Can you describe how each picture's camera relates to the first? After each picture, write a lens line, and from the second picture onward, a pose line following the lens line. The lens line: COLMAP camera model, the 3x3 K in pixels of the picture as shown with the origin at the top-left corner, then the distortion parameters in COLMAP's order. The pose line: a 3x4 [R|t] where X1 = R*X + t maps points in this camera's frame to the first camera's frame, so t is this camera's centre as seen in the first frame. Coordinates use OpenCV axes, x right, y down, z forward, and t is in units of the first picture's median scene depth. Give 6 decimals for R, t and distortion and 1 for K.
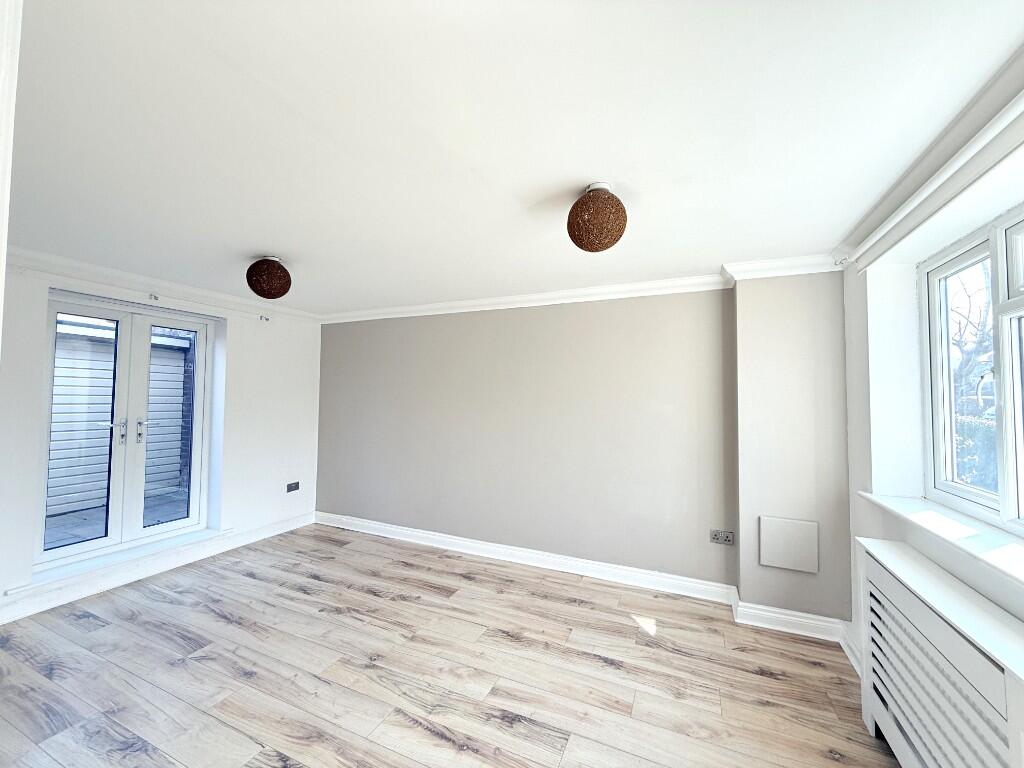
lens RADIAL K [[413.4, 0, 510.7], [0, 413.4, 382.5], [0, 0, 1]] dist [0.000951, -0.000138]
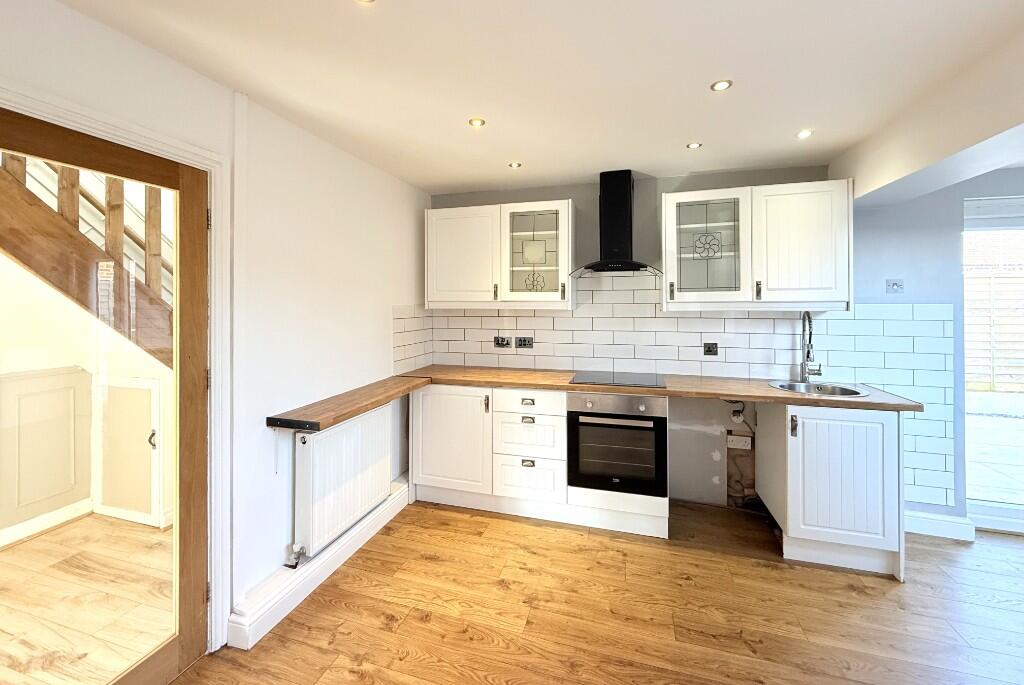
lens RADIAL K [[407.1, 0, 515.3], [0, 407.1, 299.1], [0, 0, 1]] dist [0.001938, 0.000256]
pose [[-0.990025, -0.006871, -0.140727, -0.712675], [-0.000984, 0.999123, -0.041859, 0.022839], [0.140891, -0.041303, -0.989163, 0.914233]]
